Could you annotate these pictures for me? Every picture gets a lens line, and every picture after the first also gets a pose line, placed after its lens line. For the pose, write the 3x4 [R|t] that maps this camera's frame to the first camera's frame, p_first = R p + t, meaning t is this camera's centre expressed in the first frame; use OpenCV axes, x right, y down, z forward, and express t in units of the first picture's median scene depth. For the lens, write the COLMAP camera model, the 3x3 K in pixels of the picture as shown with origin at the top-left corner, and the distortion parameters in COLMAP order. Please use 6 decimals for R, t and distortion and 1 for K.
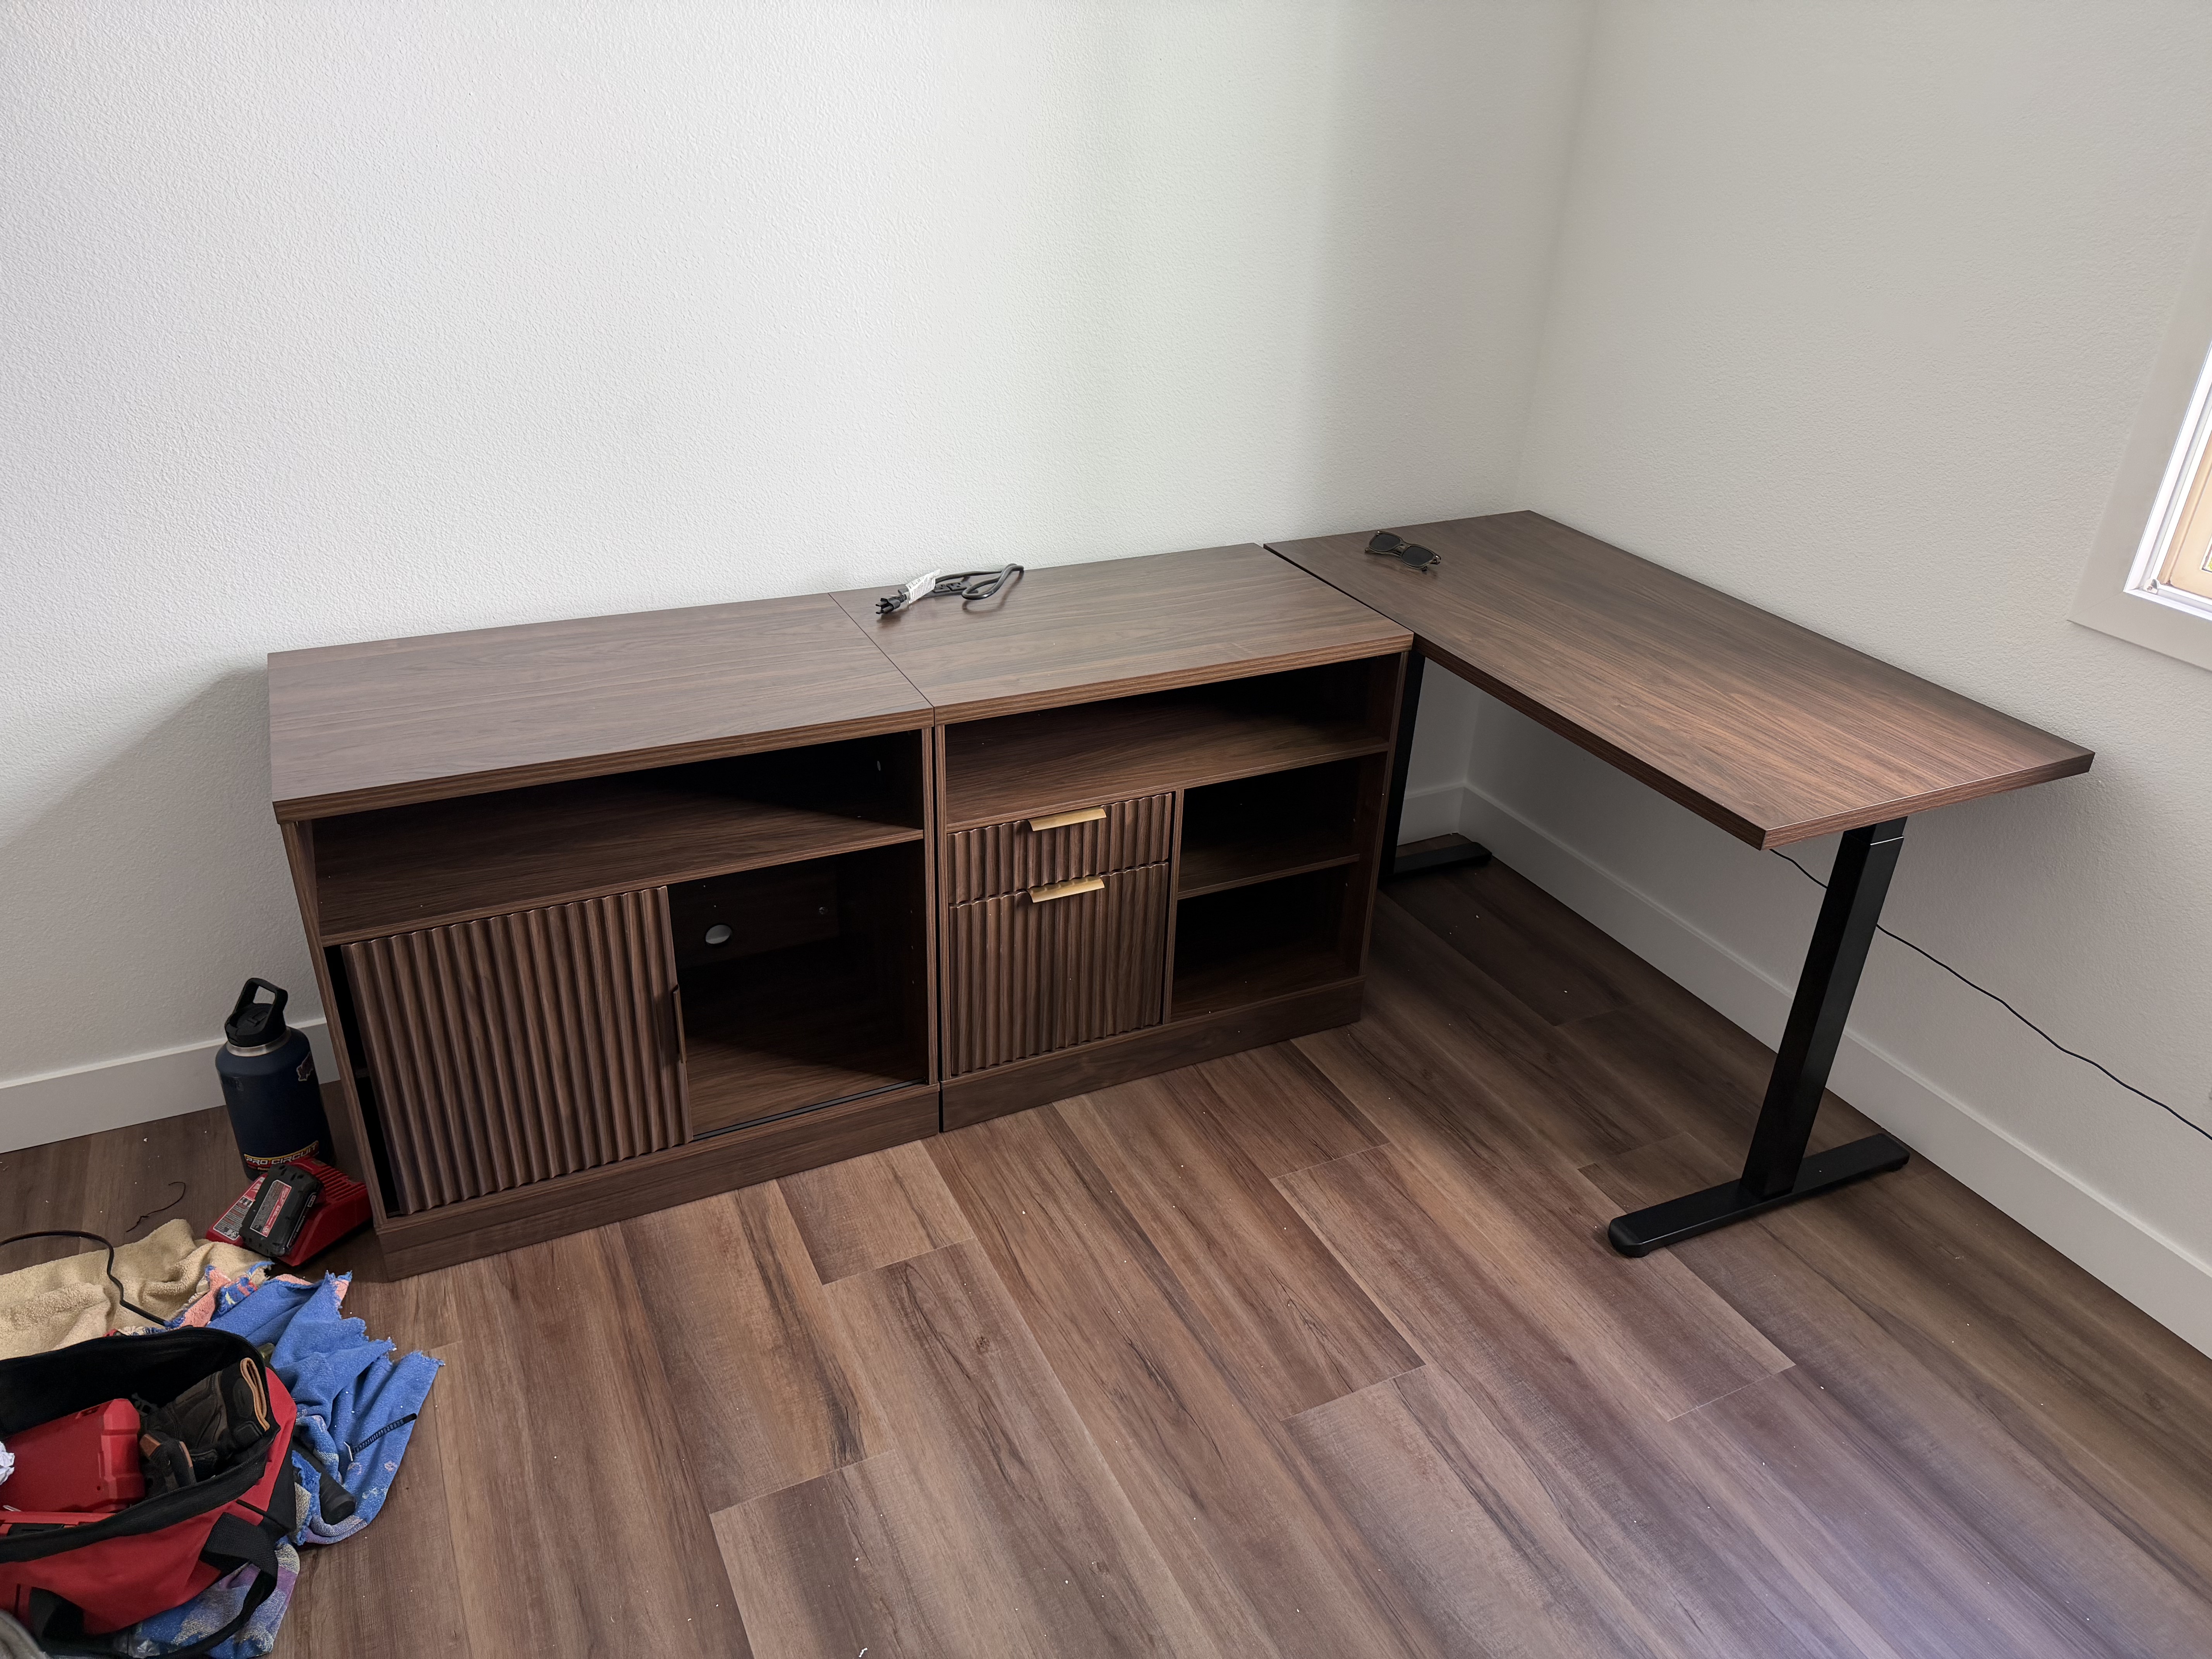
lens RADIAL K [[1515.5, 0, 1106.0], [0, 1515.5, 829.5], [0, 0, 1]] dist [-0.031487, 0.000401]
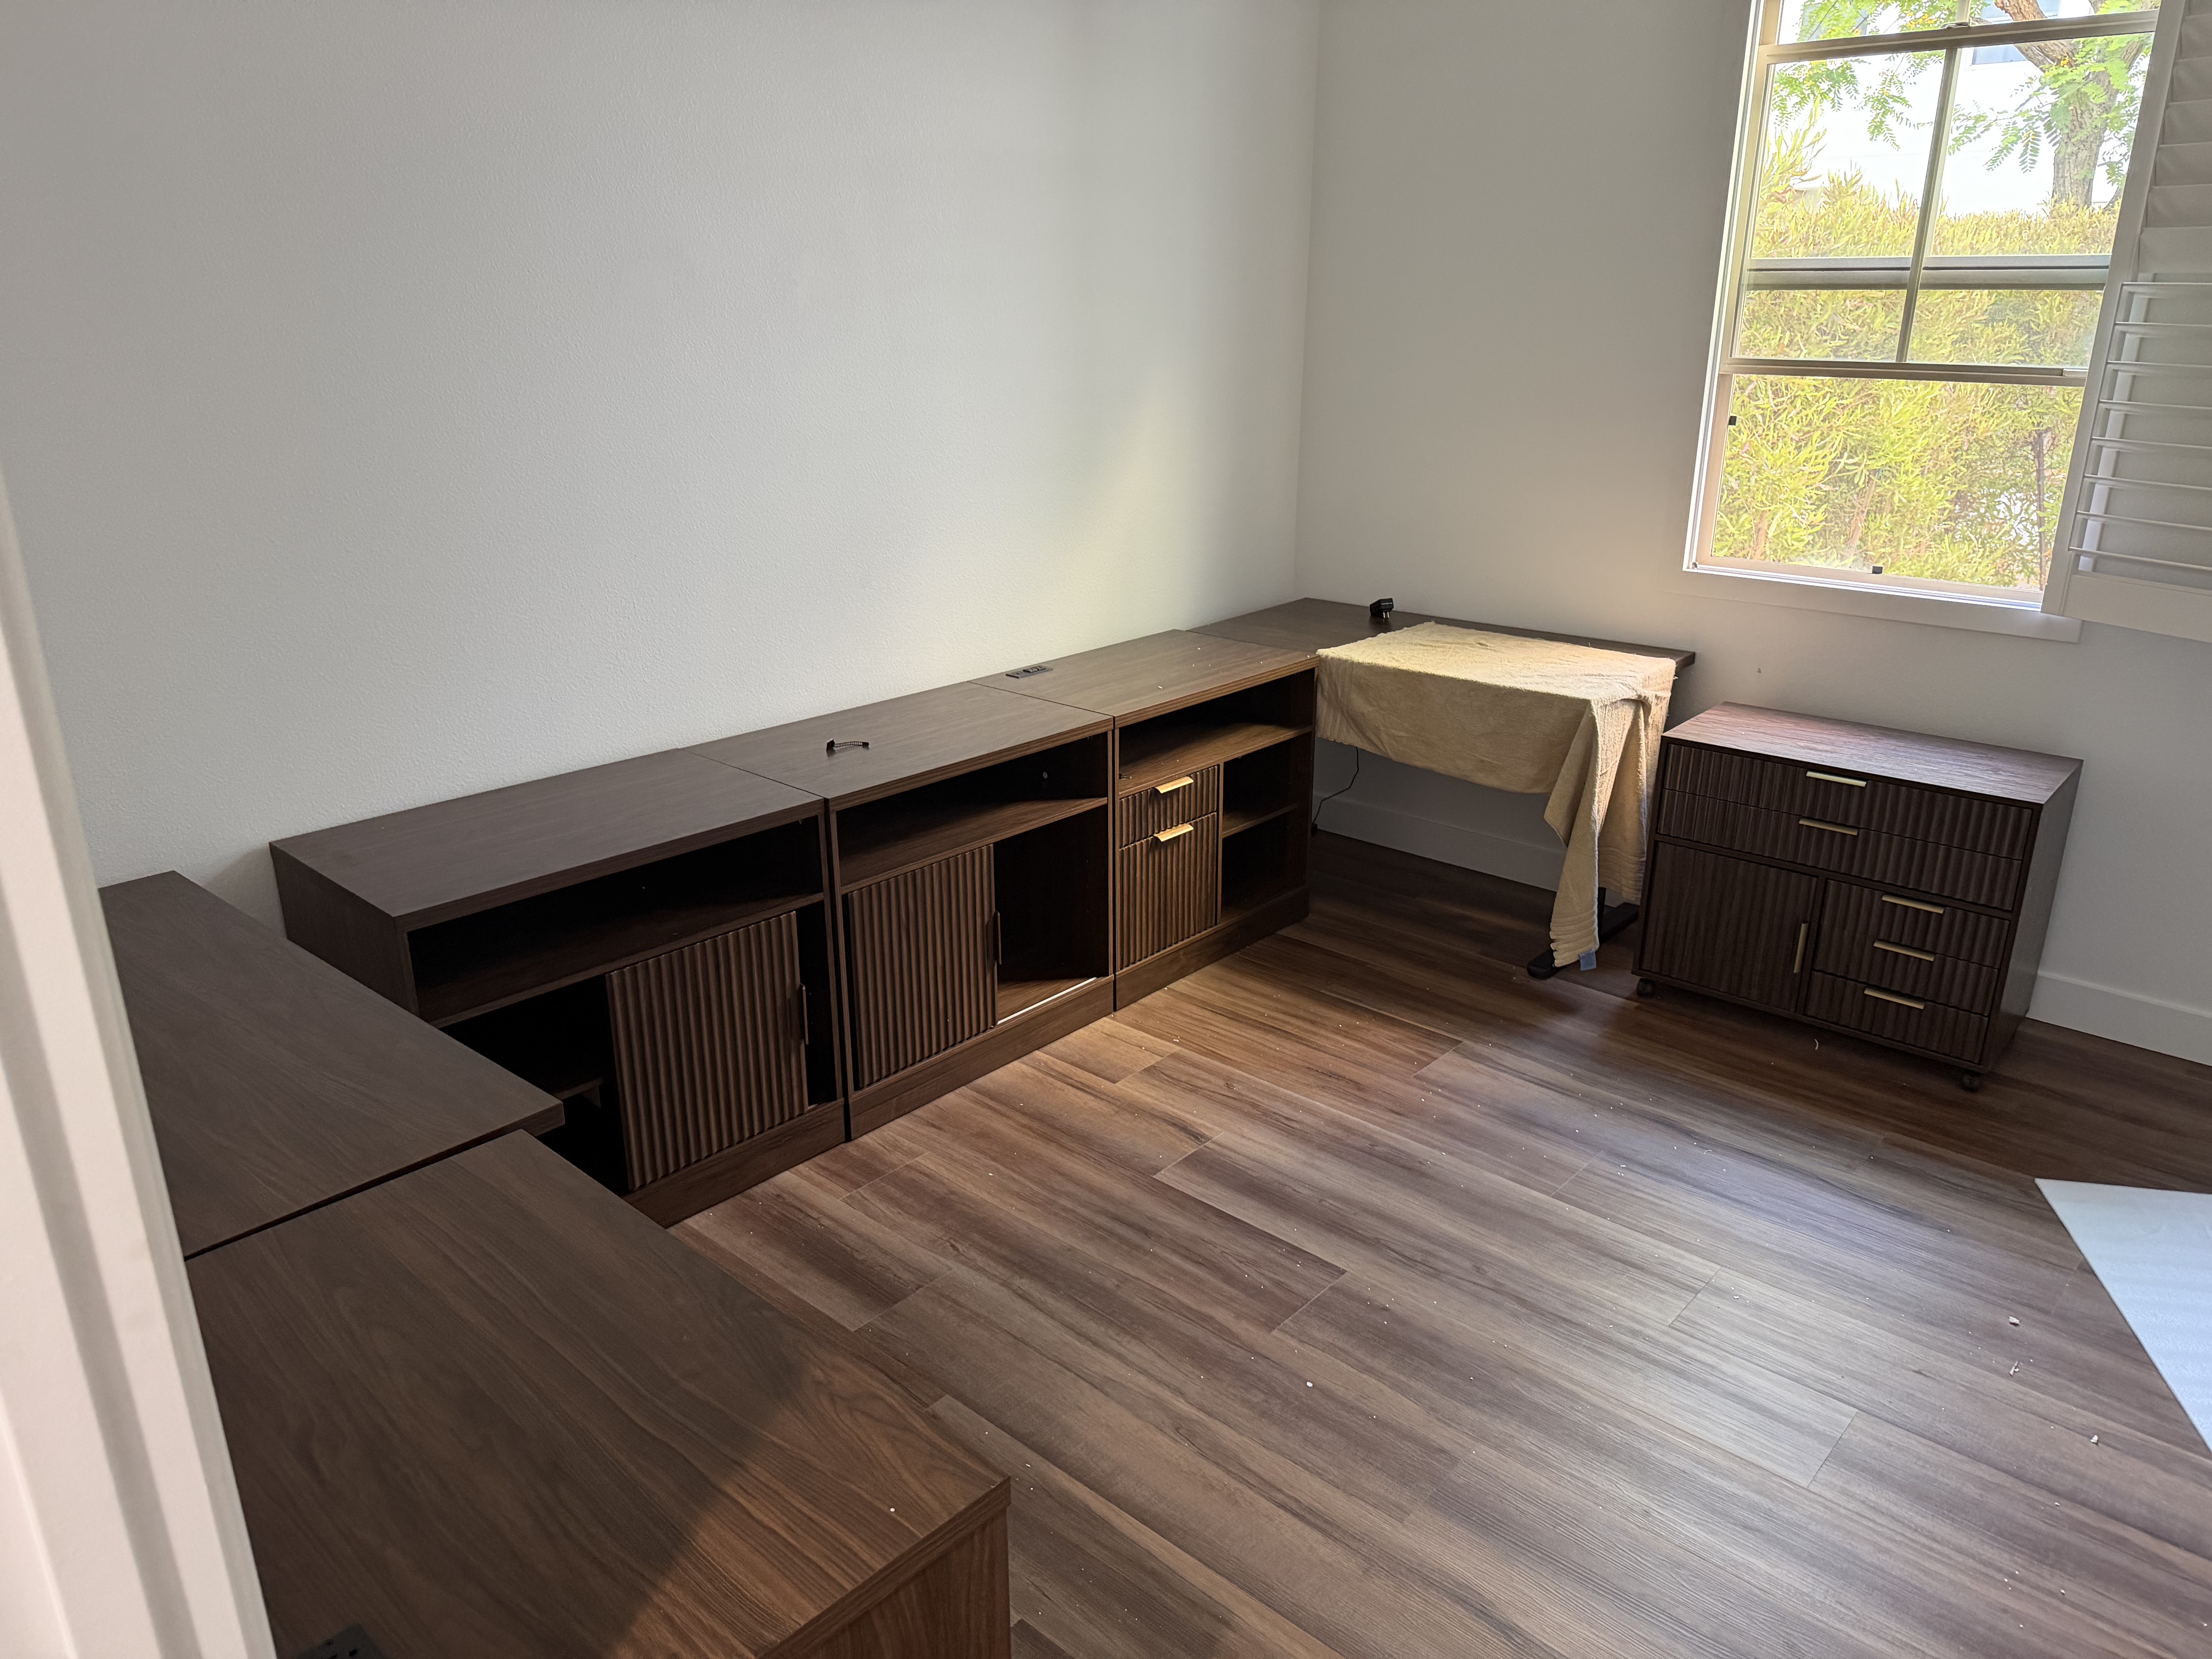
lens RADIAL K [[1583.6, 0, 1106.0], [0, 1583.6, 829.5], [0, 0, 1]] dist [0.001846, 0.000185]
pose [[0.934221, -0.166079, 0.315671, -0.653016], [0.207111, 0.973091, -0.100984, 0.201371], [-0.290405, 0.159721, 0.943480, -0.581982]]
